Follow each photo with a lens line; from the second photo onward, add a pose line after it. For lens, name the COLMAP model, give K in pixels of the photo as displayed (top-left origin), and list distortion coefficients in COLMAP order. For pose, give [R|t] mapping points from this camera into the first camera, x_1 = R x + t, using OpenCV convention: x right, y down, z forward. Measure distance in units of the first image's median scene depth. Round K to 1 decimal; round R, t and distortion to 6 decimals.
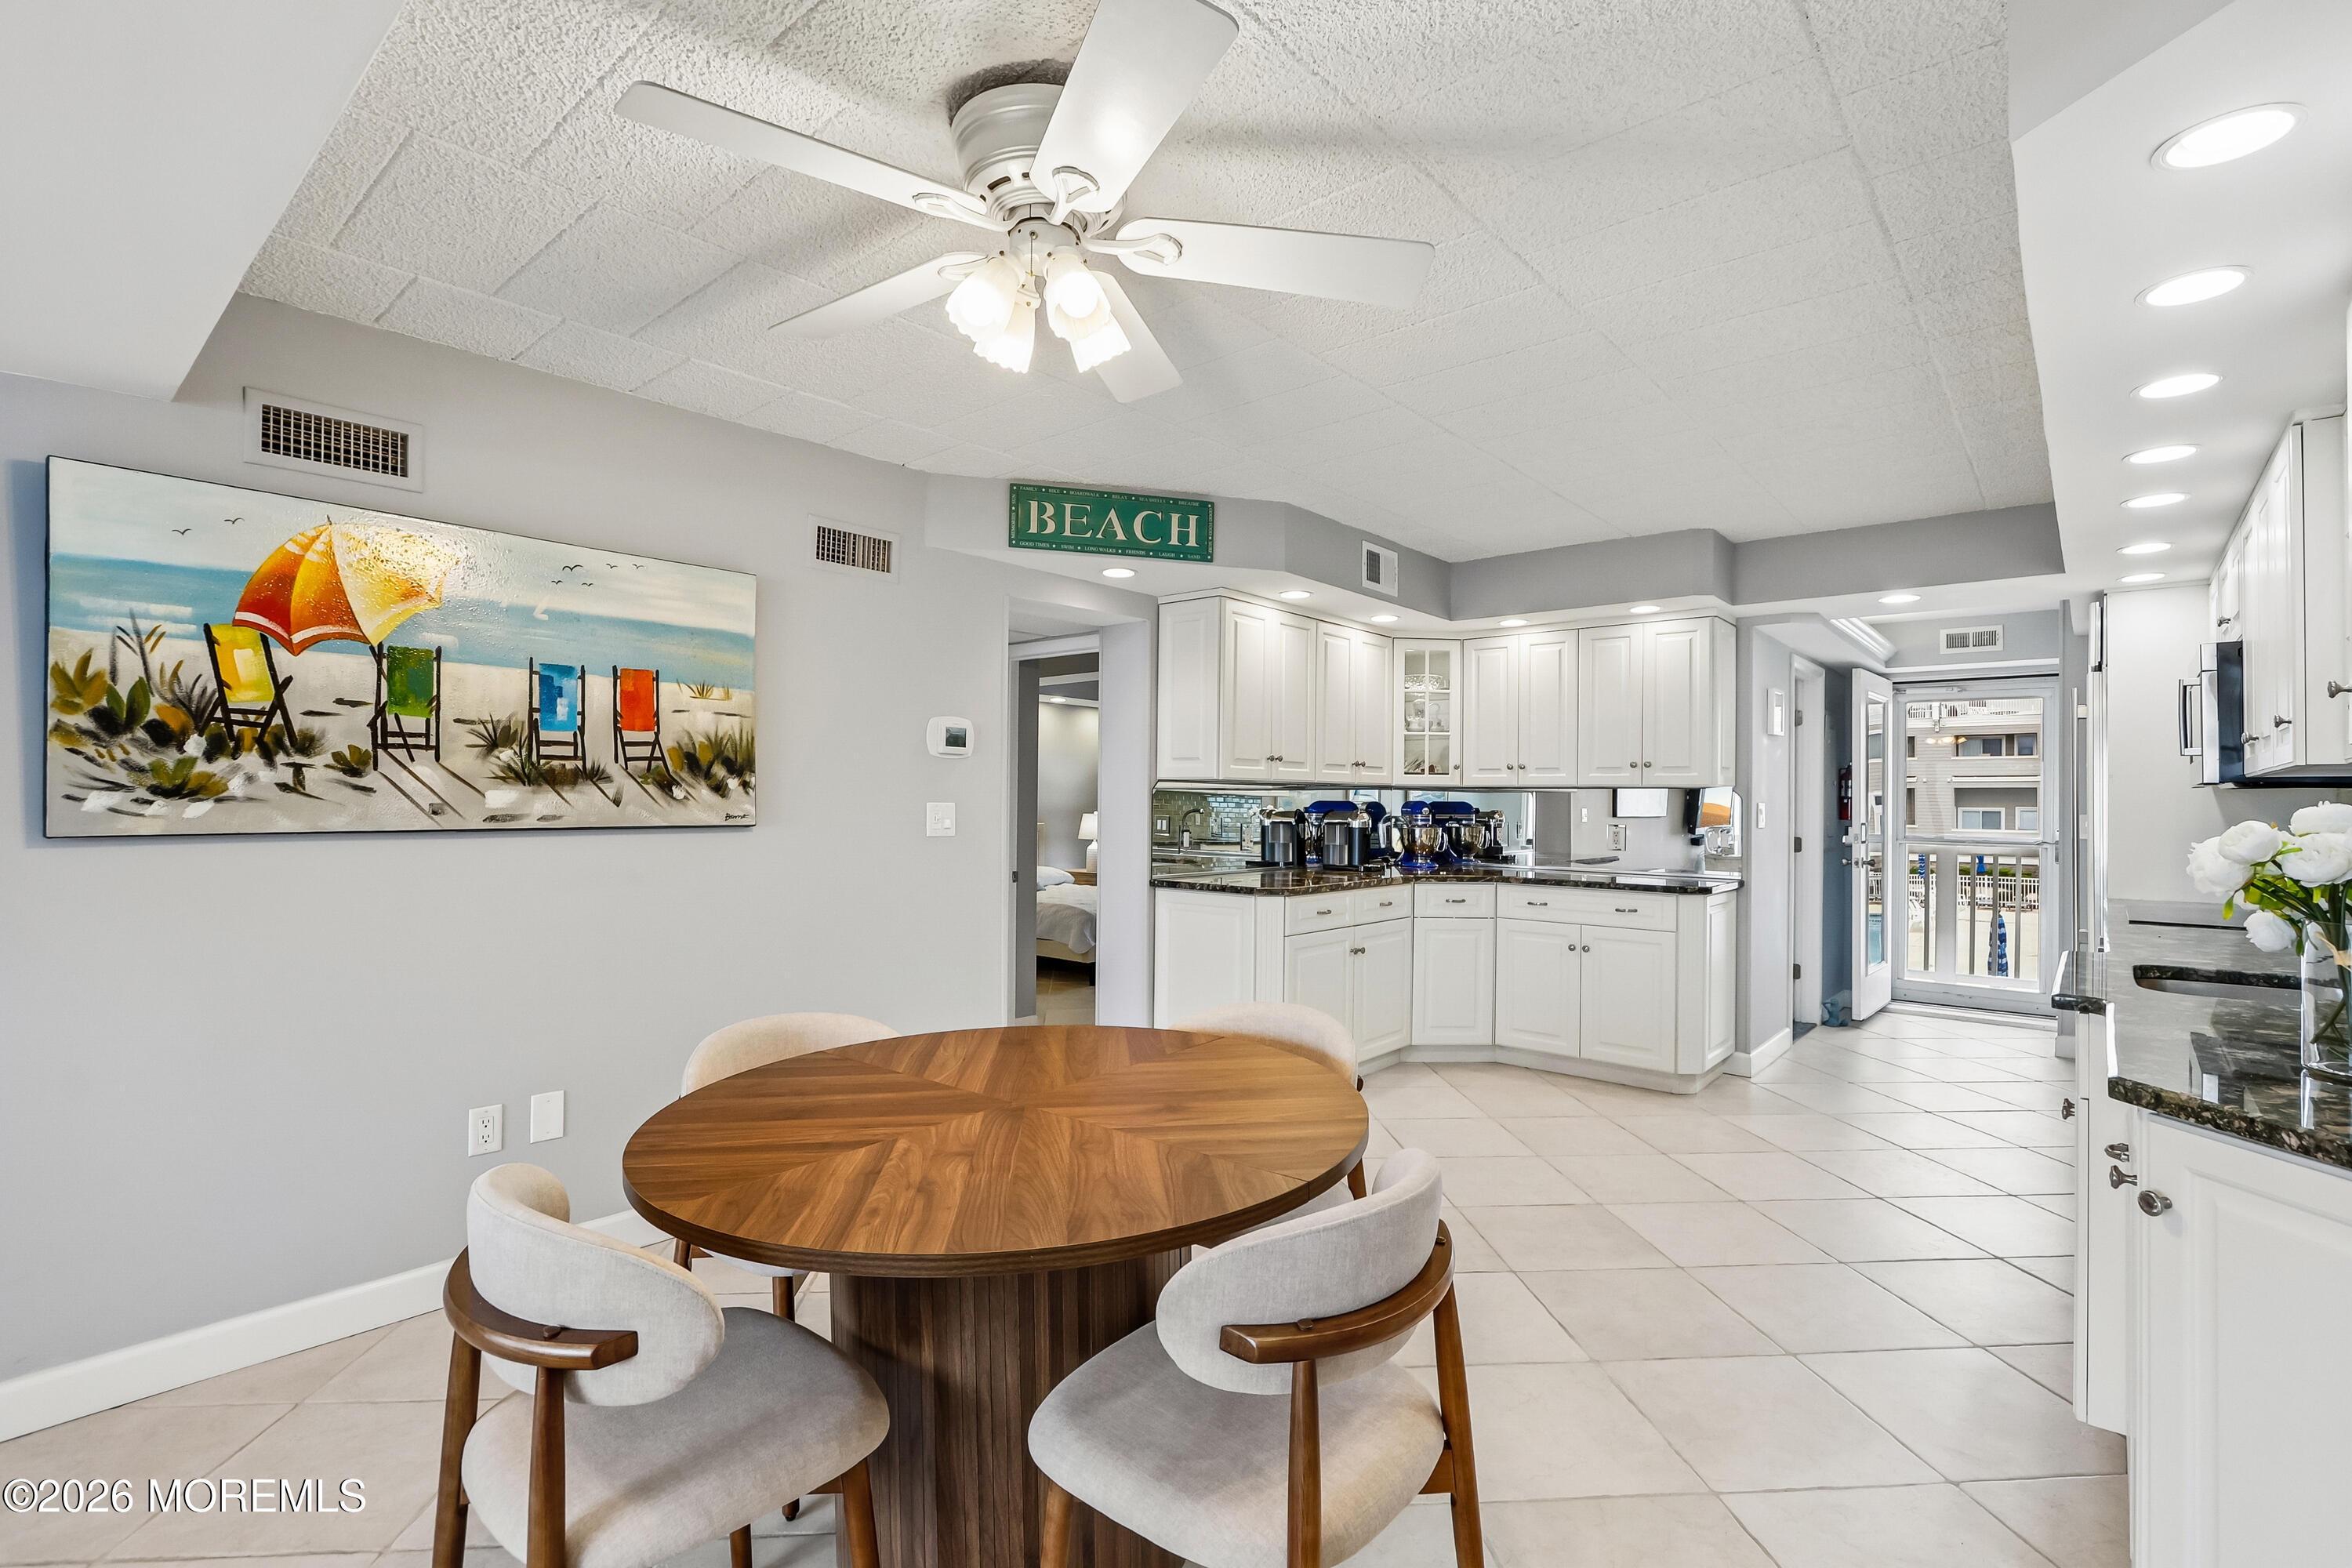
lens RADIAL K [[1084.6, 0, 1174.7], [0, 1084.6, 787.5], [0, 0, 1]] dist [-0.016562, 0.000006]
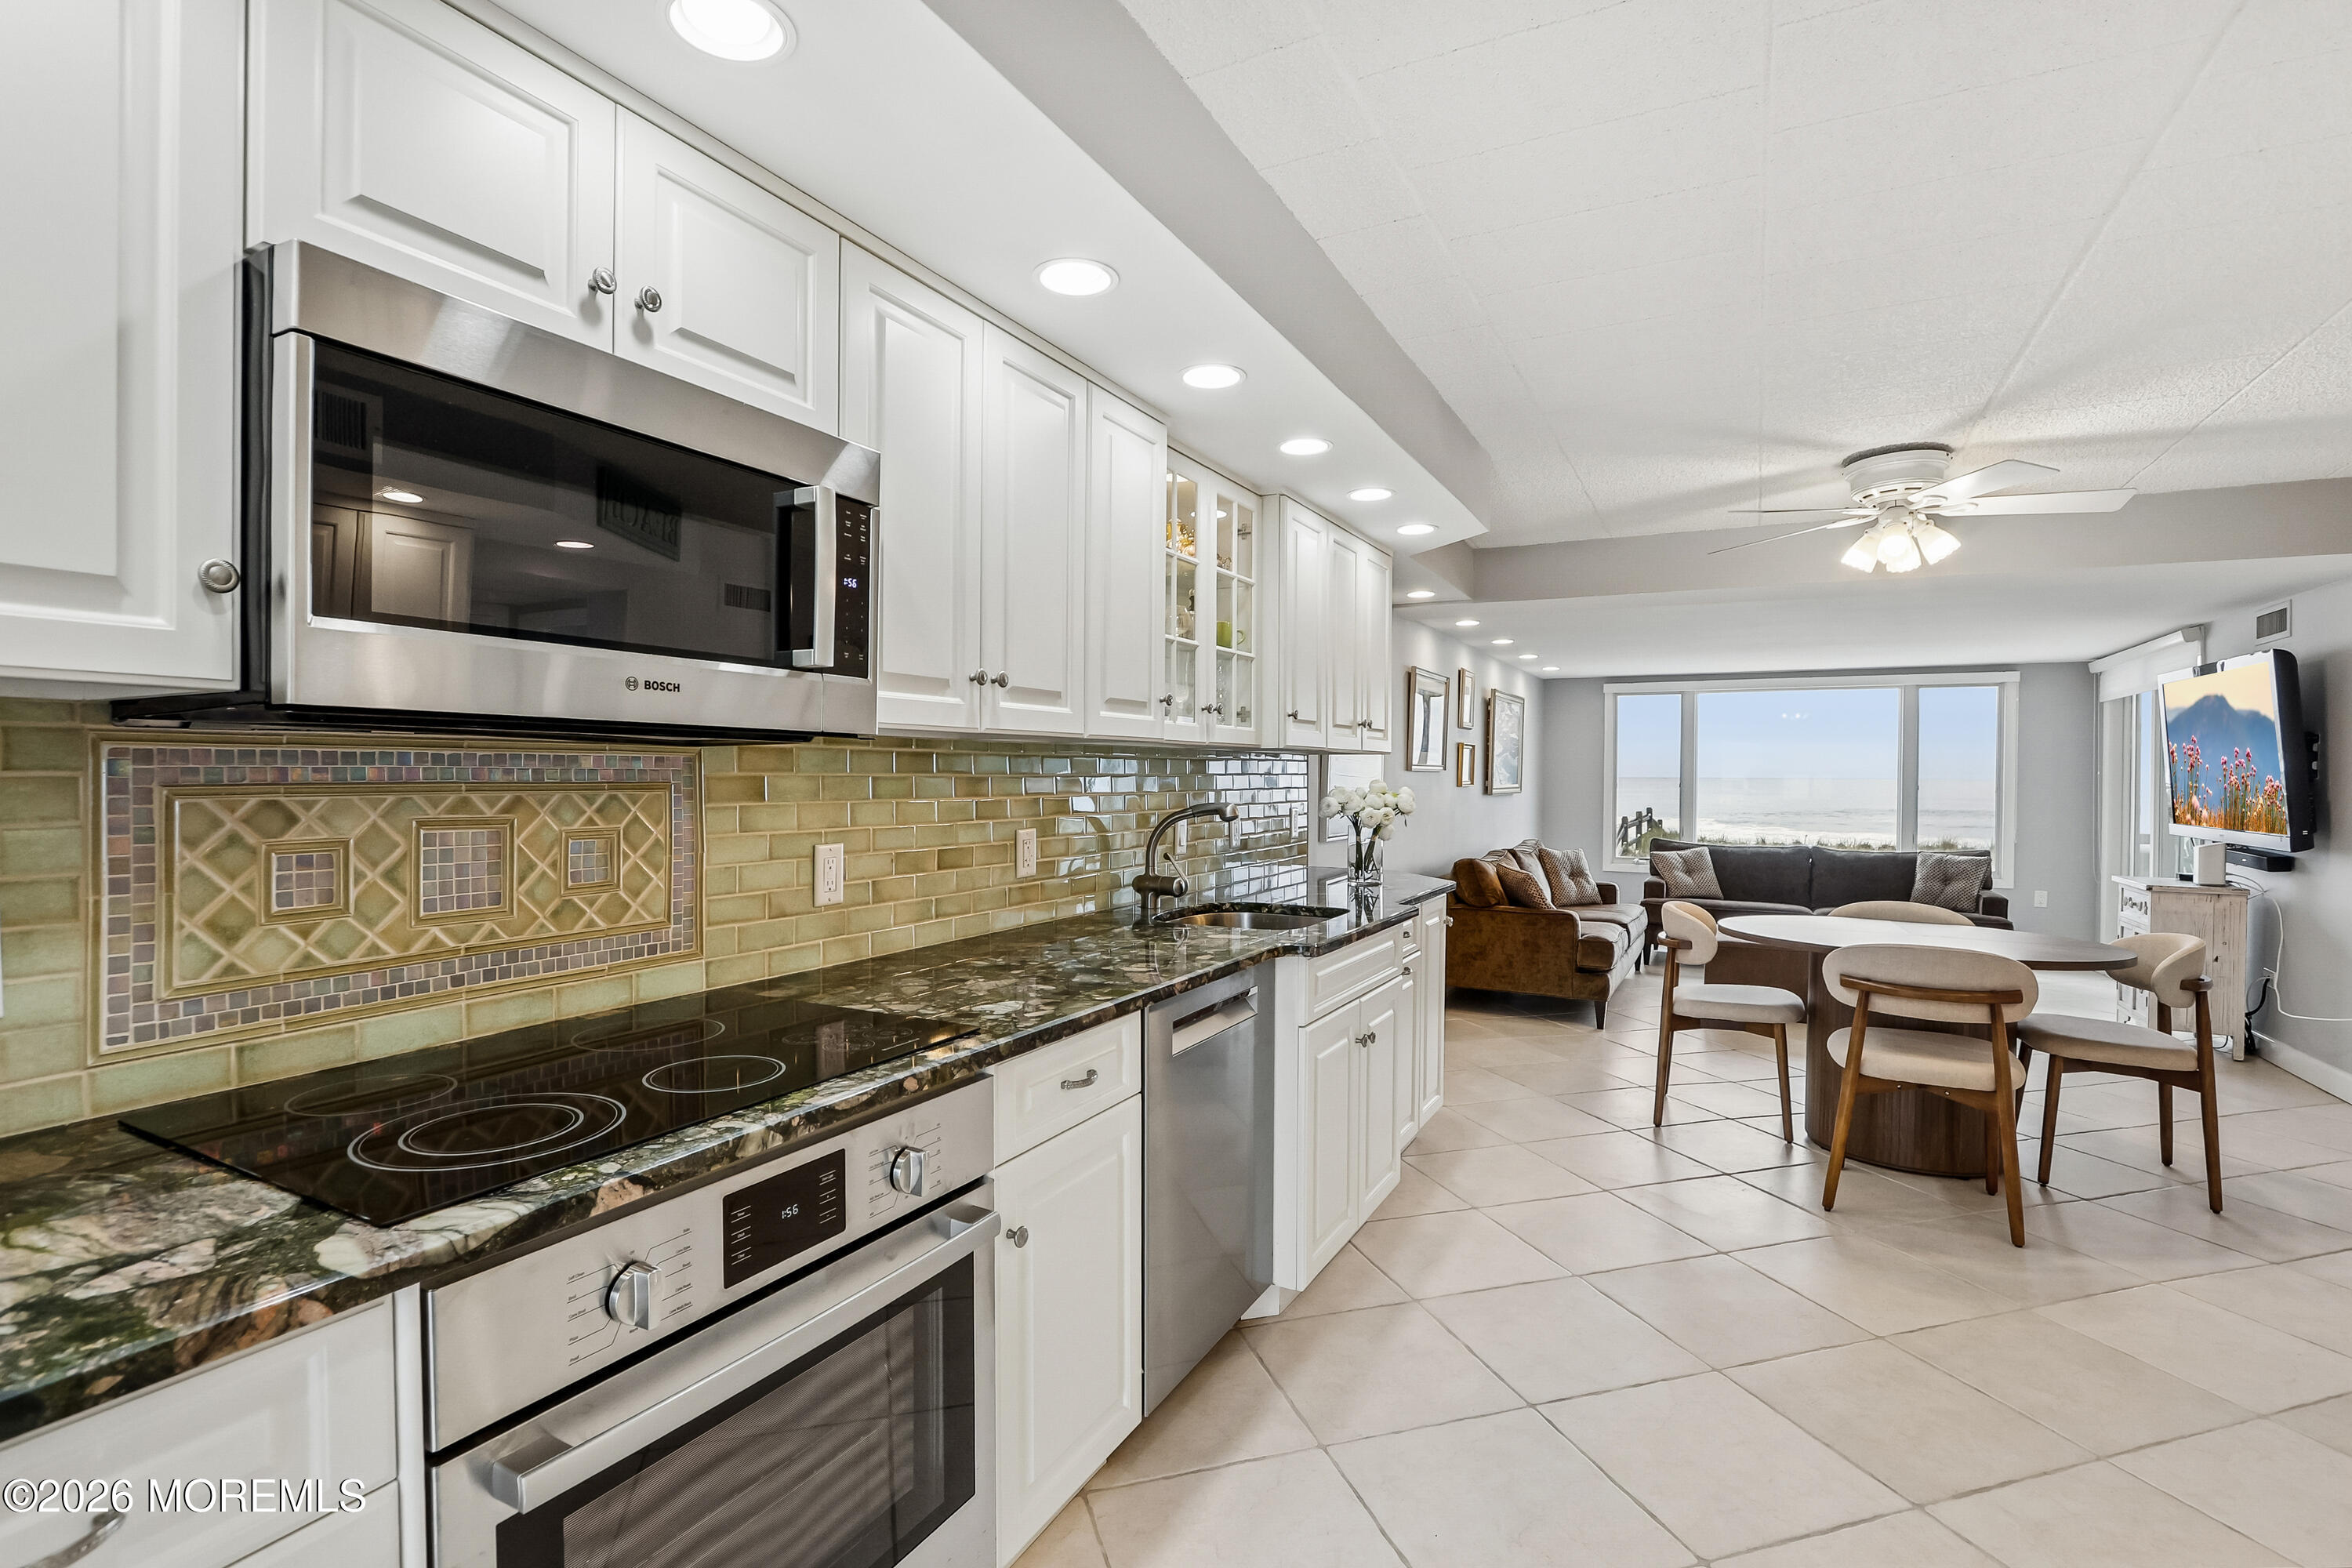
lens RADIAL K [[1098.8, 0, 1169.2], [0, 1098.8, 788.6], [0, 0, 1]] dist [-0.016420, 0.000488]
pose [[-0.974160, -0.006313, -0.225770, 0.989038], [-0.008264, 0.999936, 0.007699, 0.009070], [0.225707, 0.009366, -0.974150, 1.594220]]
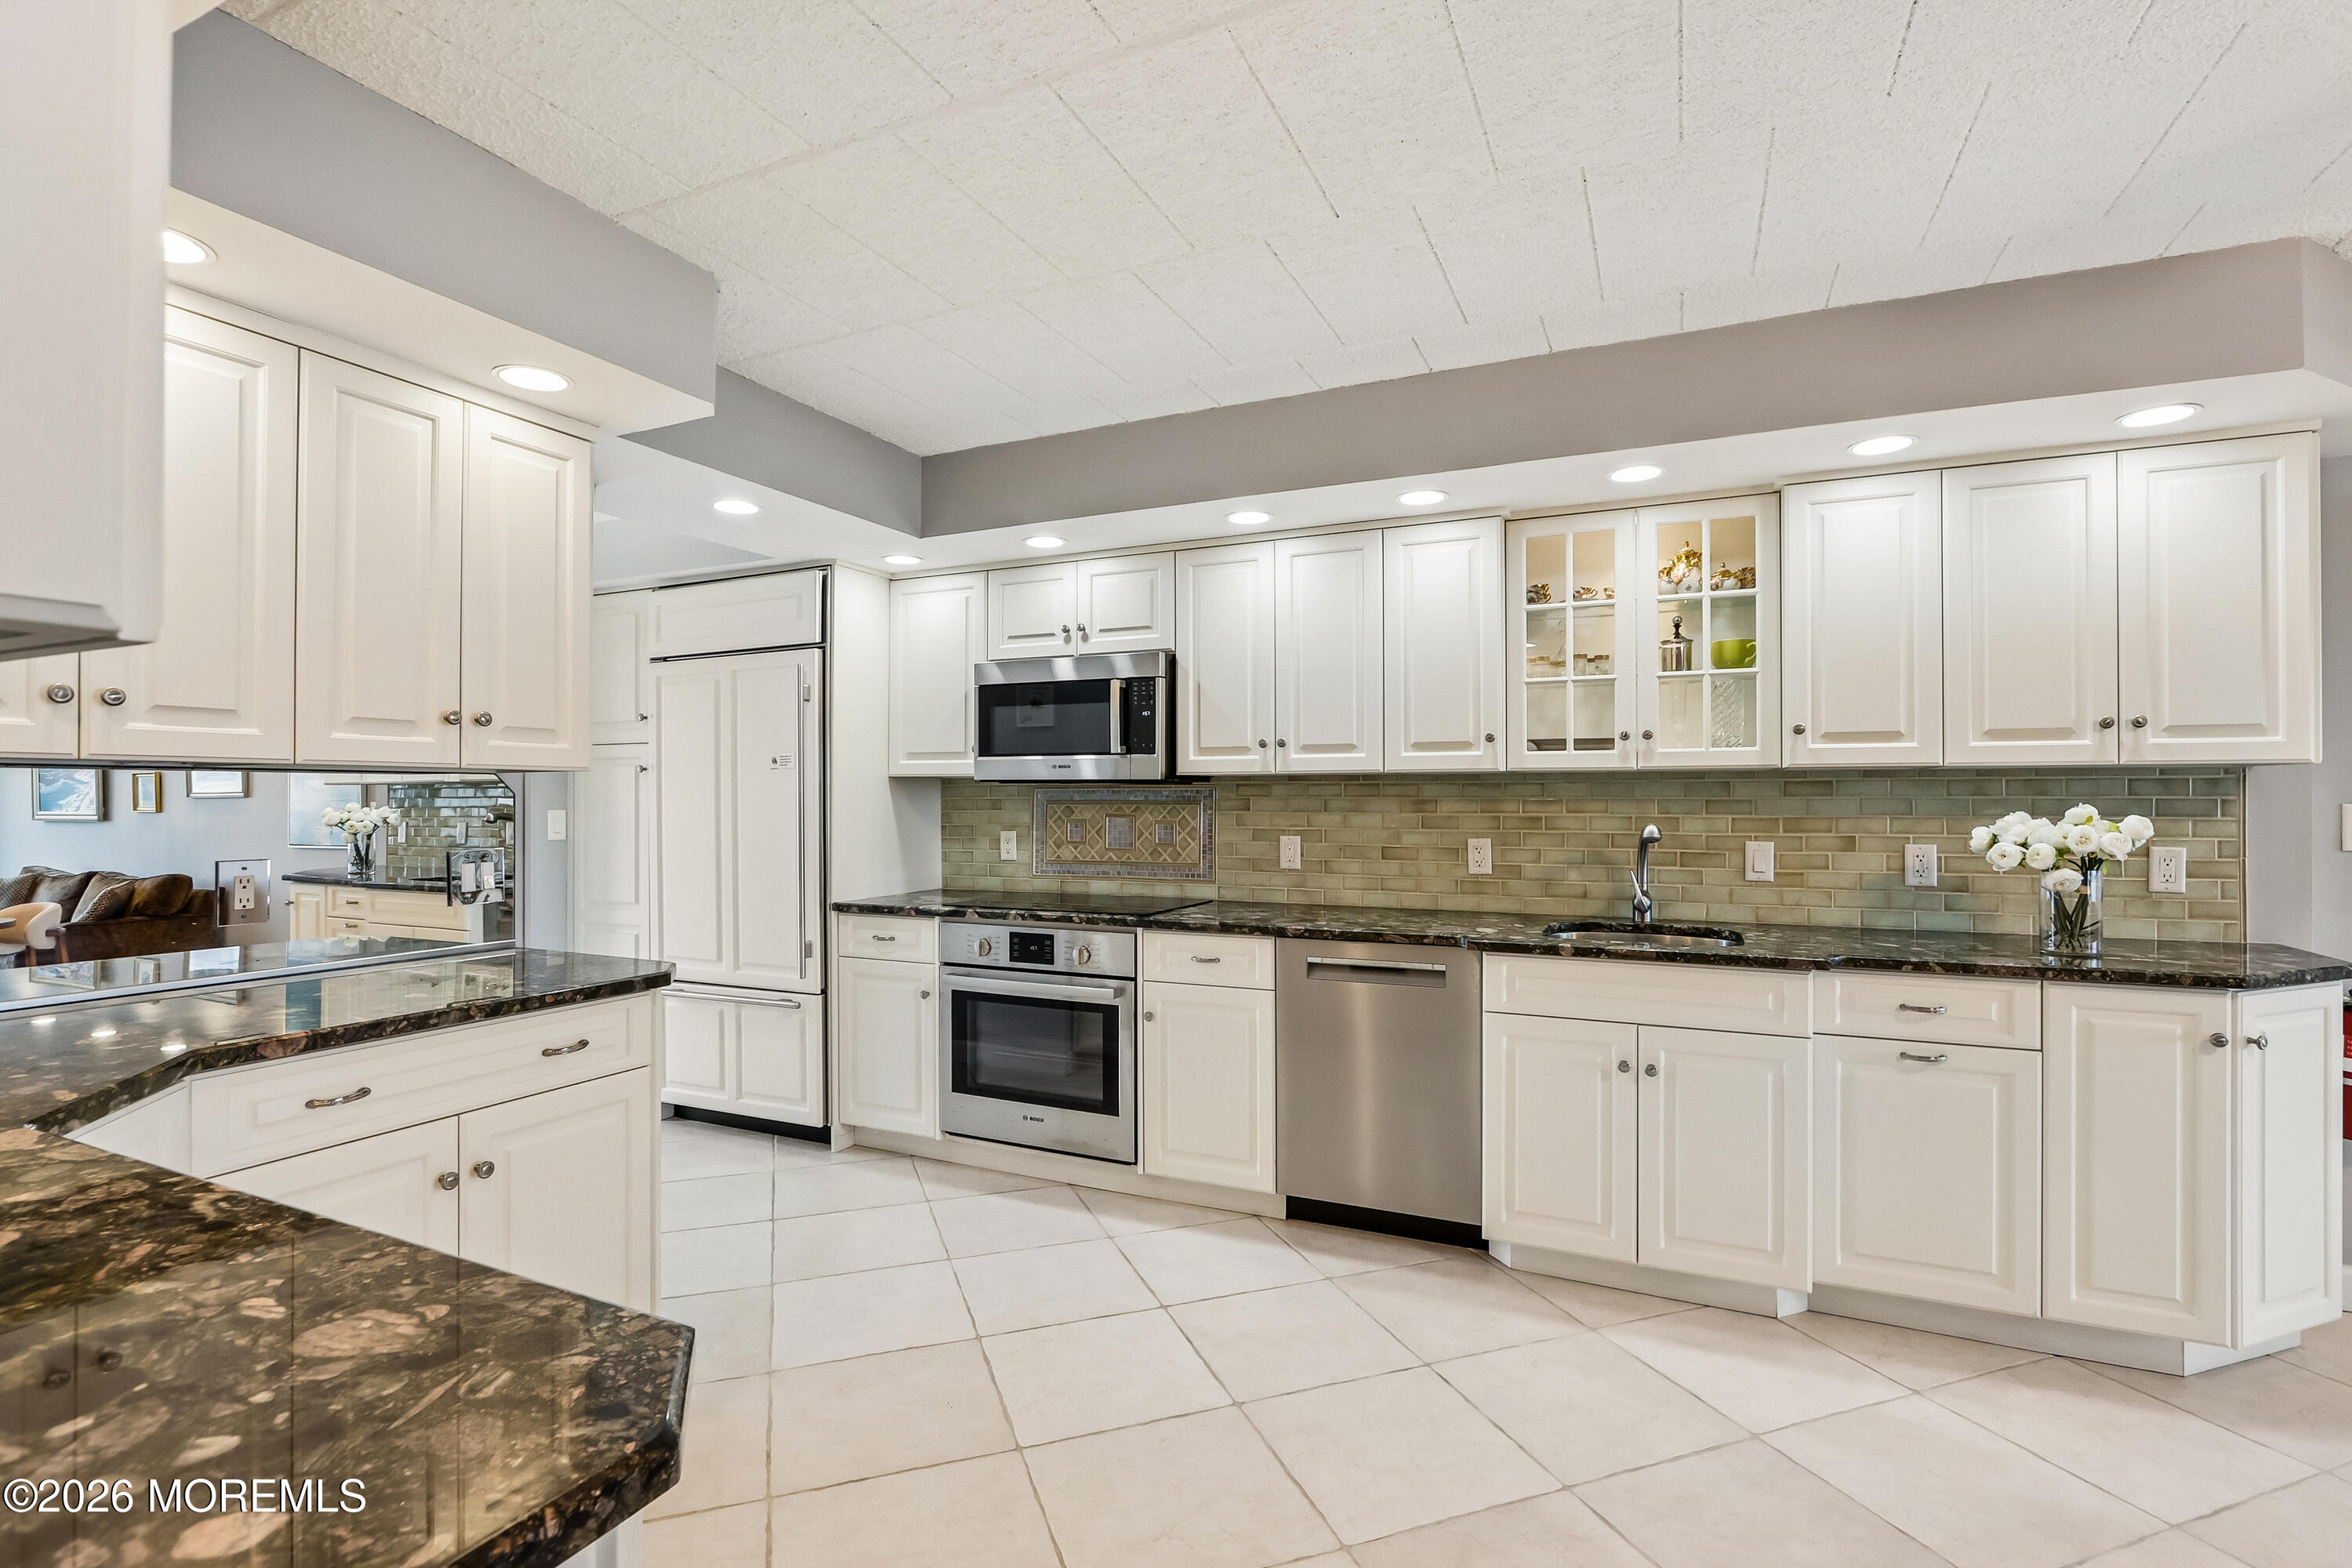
lens RADIAL K [[1098.8, 0, 1169.2], [0, 1098.8, 788.6], [0, 0, 1]] dist [-0.016420, 0.000488]
pose [[-0.270597, 0.002292, 0.962690, -0.137968], [-0.007768, 0.999959, -0.004564, 0.003689], [-0.962661, -0.008713, -0.270568, 1.348646]]
